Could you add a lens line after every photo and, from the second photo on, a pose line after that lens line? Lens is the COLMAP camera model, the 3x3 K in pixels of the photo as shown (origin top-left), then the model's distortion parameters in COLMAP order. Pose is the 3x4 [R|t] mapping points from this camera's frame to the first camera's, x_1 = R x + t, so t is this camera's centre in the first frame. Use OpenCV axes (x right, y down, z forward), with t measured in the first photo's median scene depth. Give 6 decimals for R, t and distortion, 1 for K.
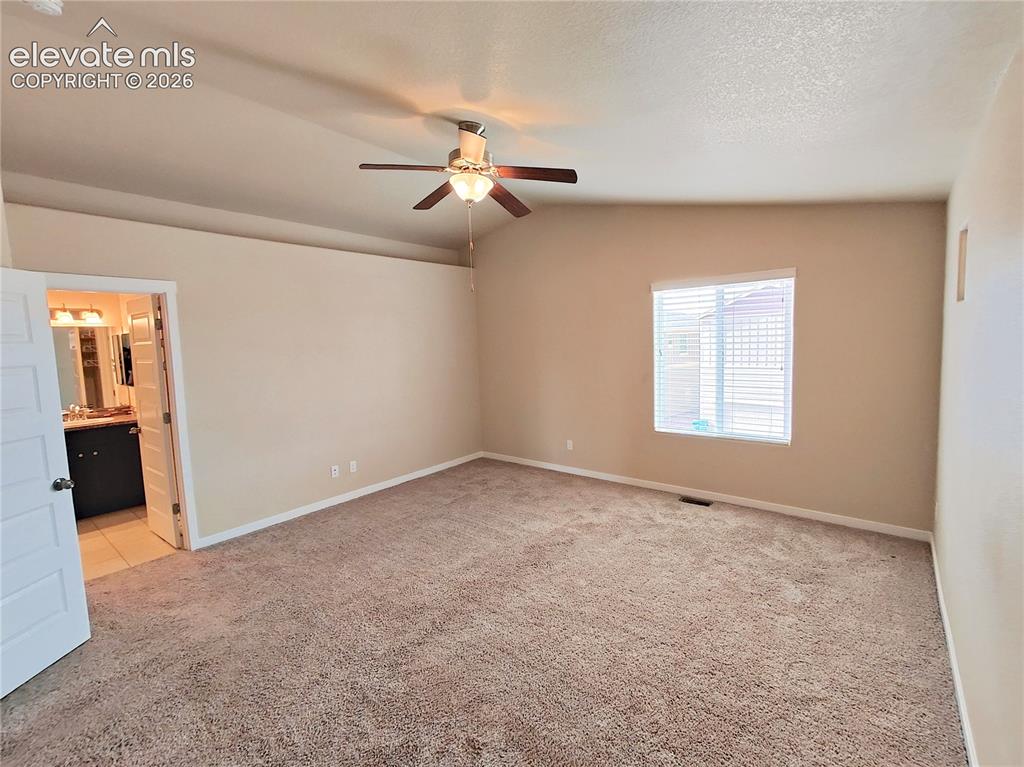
lens RADIAL K [[448.6, 0, 512.6], [0, 448.6, 378.5], [0, 0, 1]] dist [0.003077, -0.000021]
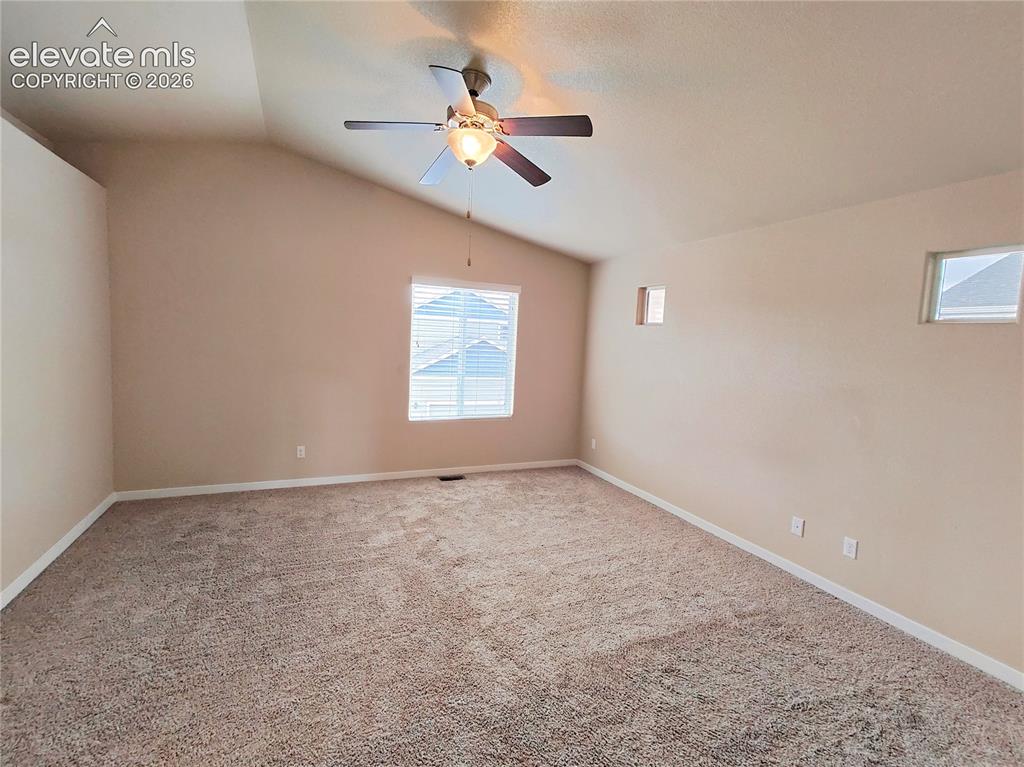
lens RADIAL K [[474.1, 0, 510.1], [0, 474.1, 384.6], [0, 0, 1]] dist [-0.000463, 0.000195]
pose [[0.451279, -0.035210, 0.891688, -0.577674], [0.013422, 0.999376, 0.032669, 0.002886], [-0.892282, -0.002774, 0.451470, 0.333337]]
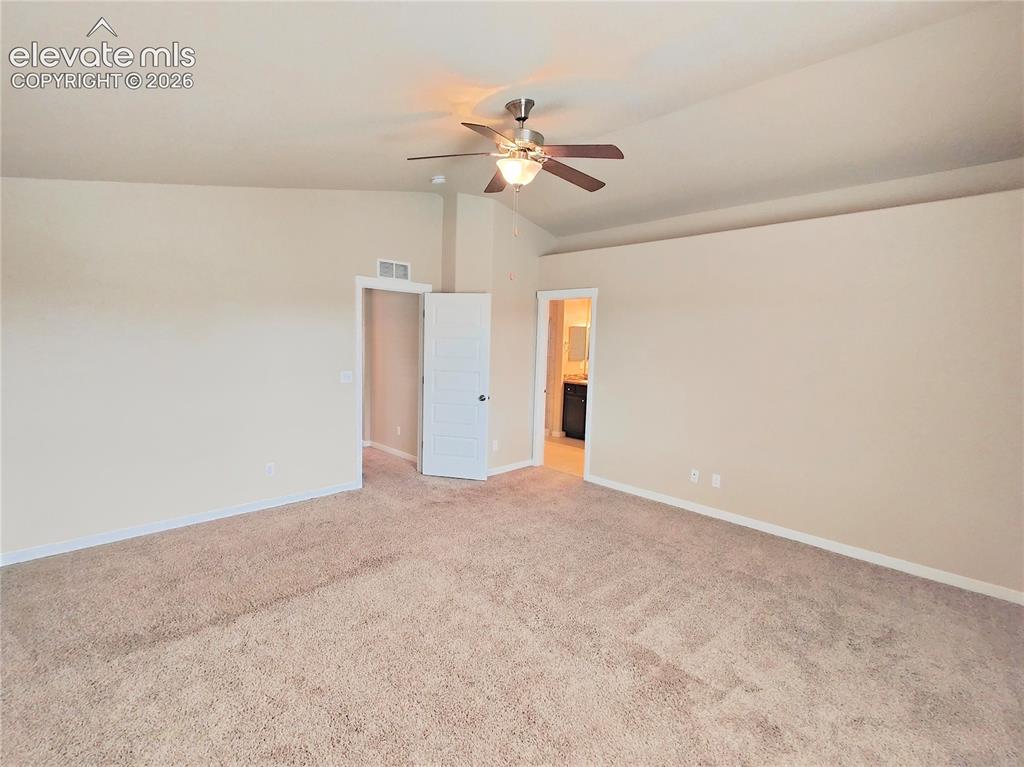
lens RADIAL K [[474.1, 0, 510.1], [0, 474.1, 384.6], [0, 0, 1]] dist [-0.000463, 0.000195]
pose [[-0.112411, 0.126685, -0.985553, 0.621668], [-0.110711, 0.984067, 0.139122, -0.076629], [0.987475, 0.124750, -0.096595, 0.734581]]
